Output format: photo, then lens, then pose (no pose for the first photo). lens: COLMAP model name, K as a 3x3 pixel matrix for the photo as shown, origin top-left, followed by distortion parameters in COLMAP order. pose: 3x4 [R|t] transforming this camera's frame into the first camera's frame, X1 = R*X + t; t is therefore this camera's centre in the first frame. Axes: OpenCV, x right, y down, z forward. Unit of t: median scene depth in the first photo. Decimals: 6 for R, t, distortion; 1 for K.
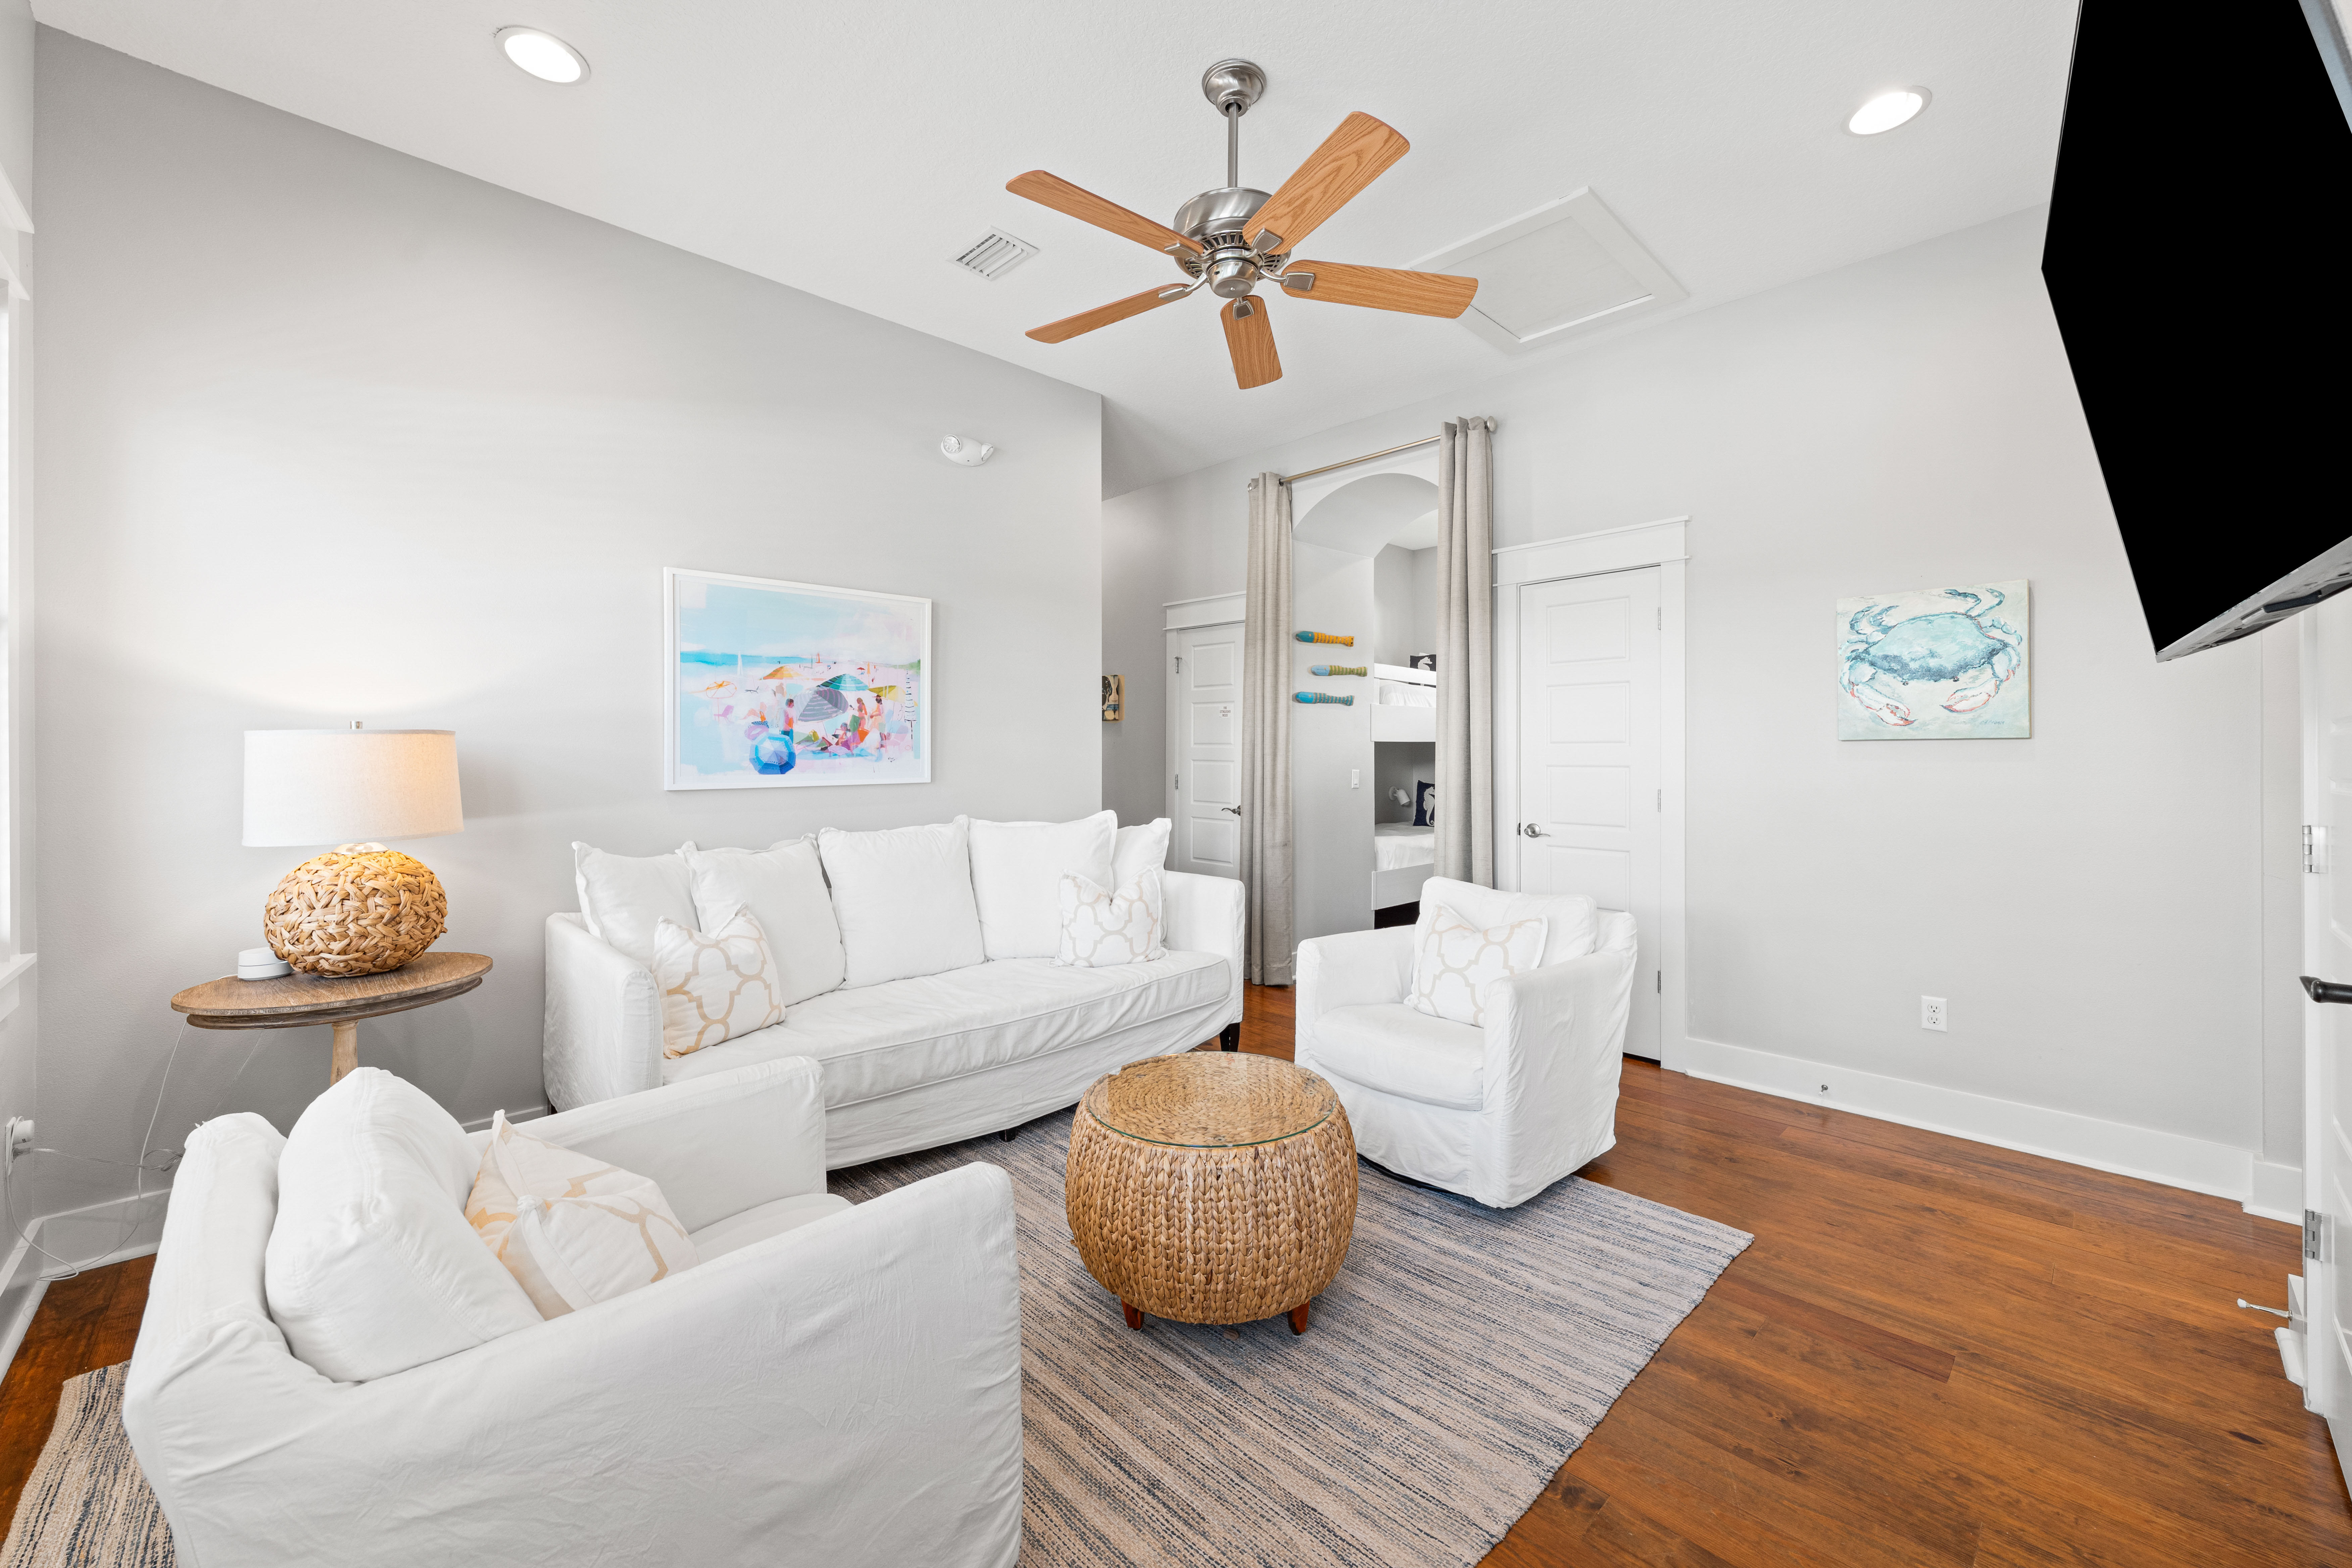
lens RADIAL K [[939.5, 0, 1184.7], [0, 939.5, 752.7], [0, 0, 1]] dist [-0.000357, 0.000002]
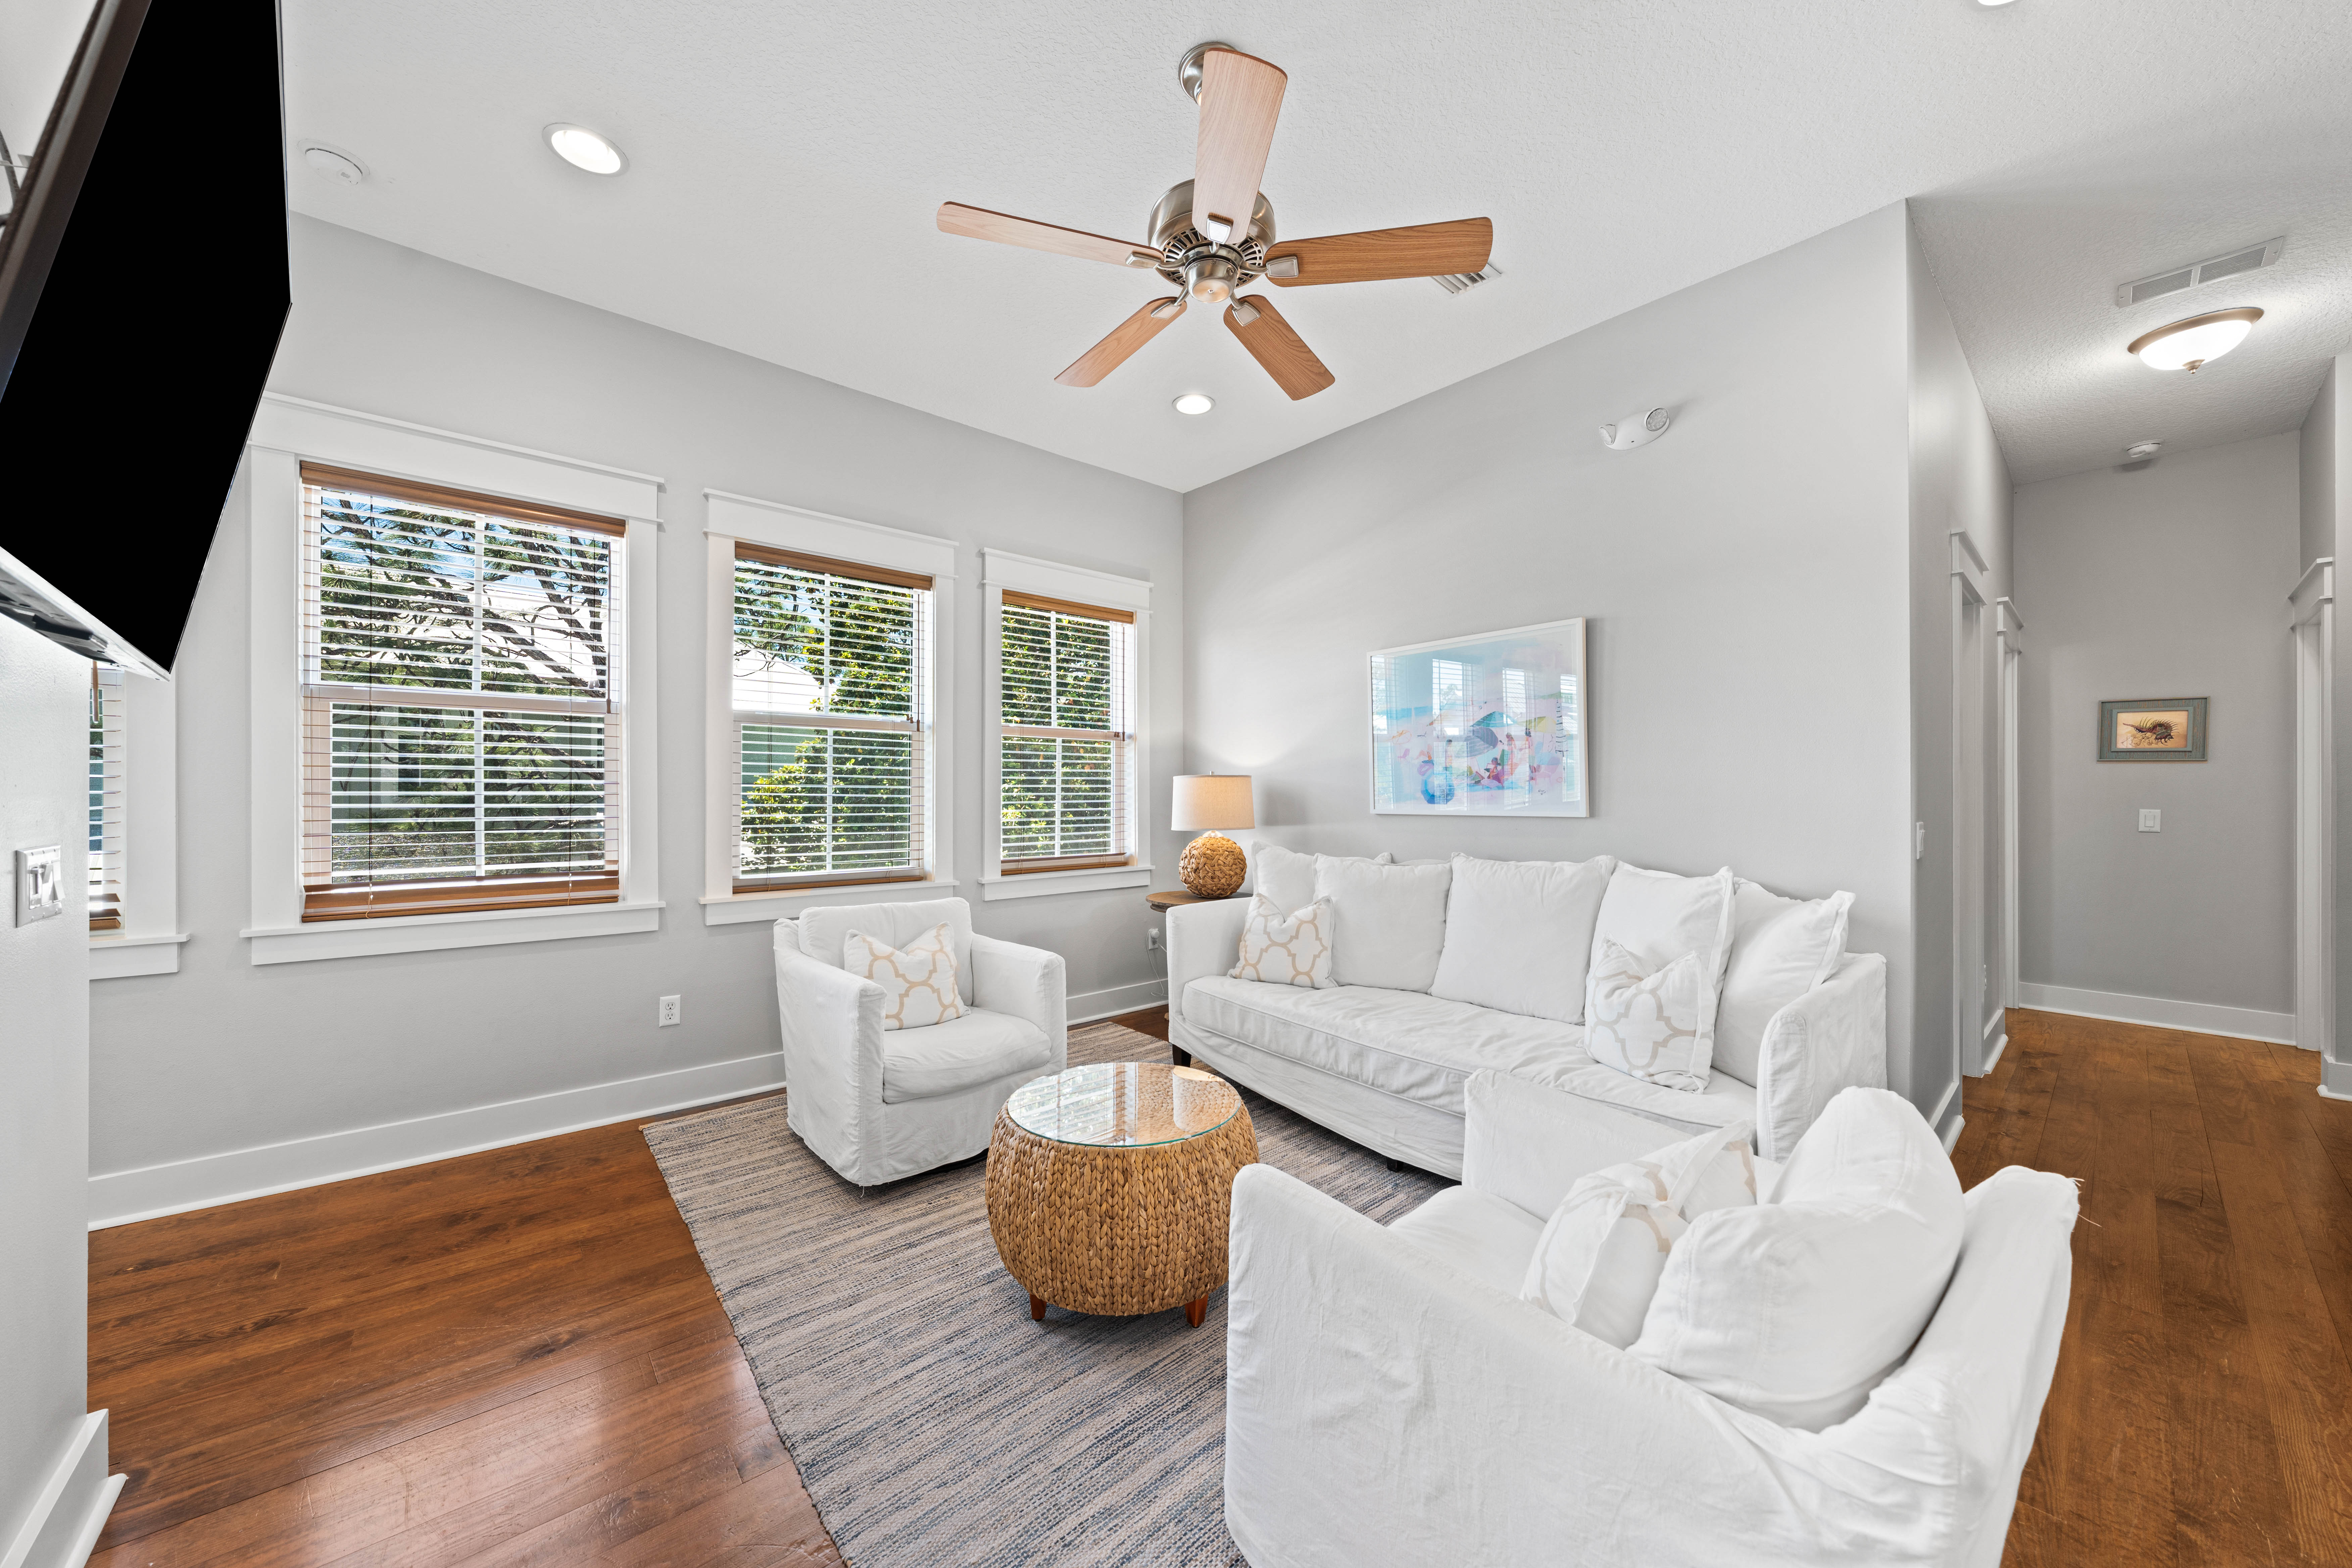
lens RADIAL K [[847.3, 0, 1176.0], [0, 847.3, 784.0], [0, 0, 1]] dist [-0.000121, 0.000035]
pose [[-0.077056, -0.008908, -0.996987, 0.814087], [0.003095, 0.999953, -0.009173, 0.007815], [0.997022, -0.003793, -0.077025, 0.926111]]
